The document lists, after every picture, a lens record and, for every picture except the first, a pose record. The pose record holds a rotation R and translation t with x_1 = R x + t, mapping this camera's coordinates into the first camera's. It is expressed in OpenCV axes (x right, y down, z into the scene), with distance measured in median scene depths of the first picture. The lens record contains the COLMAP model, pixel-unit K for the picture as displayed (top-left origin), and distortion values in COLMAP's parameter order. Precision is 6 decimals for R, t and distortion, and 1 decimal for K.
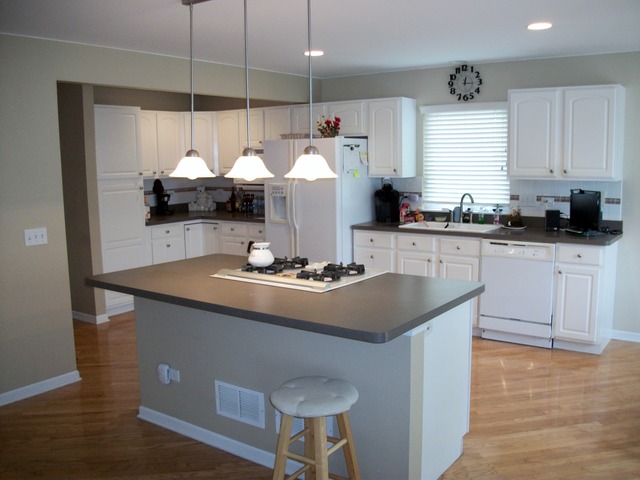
lens RADIAL K [[613.2, 0, 329.5], [0, 613.2, 241.3], [0, 0, 1]] dist [-0.130367, 0.006880]
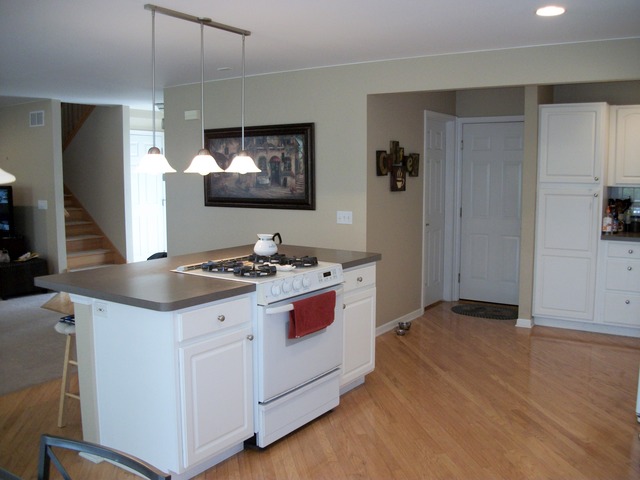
lens RADIAL K [[596.8, 0, 320.0], [0, 596.8, 240.0], [0, 0, 1]] dist [-0.128900, -0.000719]
pose [[0.017440, 0.121860, -0.992394, 0.564311], [-0.136808, 0.983501, 0.118363, -0.074583], [0.990444, 0.133703, 0.033824, 0.634605]]
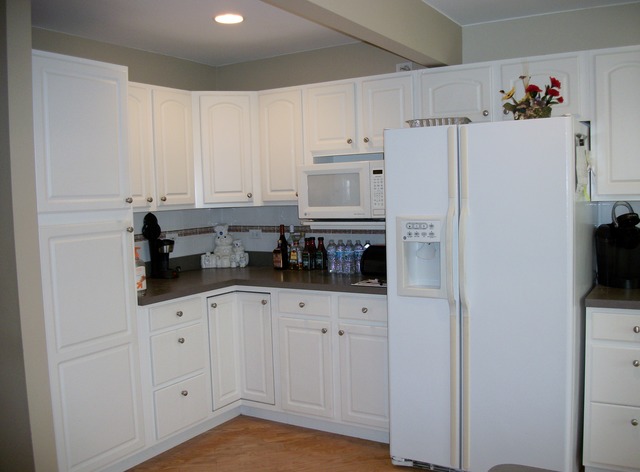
lens RADIAL K [[624.3, 0, 329.8], [0, 624.3, 235.7], [0, 0, 1]] dist [-0.135138, -0.005901]
pose [[0.996805, -0.019780, 0.077389, -0.204099], [0.025275, 0.997179, -0.070675, -0.047293], [-0.075773, 0.072405, 0.994493, 0.532886]]
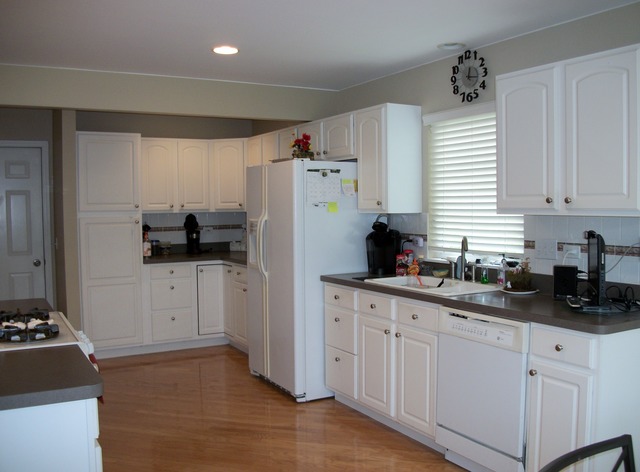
lens RADIAL K [[624.3, 0, 329.8], [0, 624.3, 235.7], [0, 0, 1]] dist [-0.135138, -0.005901]
pose [[0.908676, 0.026612, -0.416653, 0.365908], [-0.061876, 0.995530, -0.071360, -0.021062], [0.412891, 0.090624, 0.906261, 0.307616]]
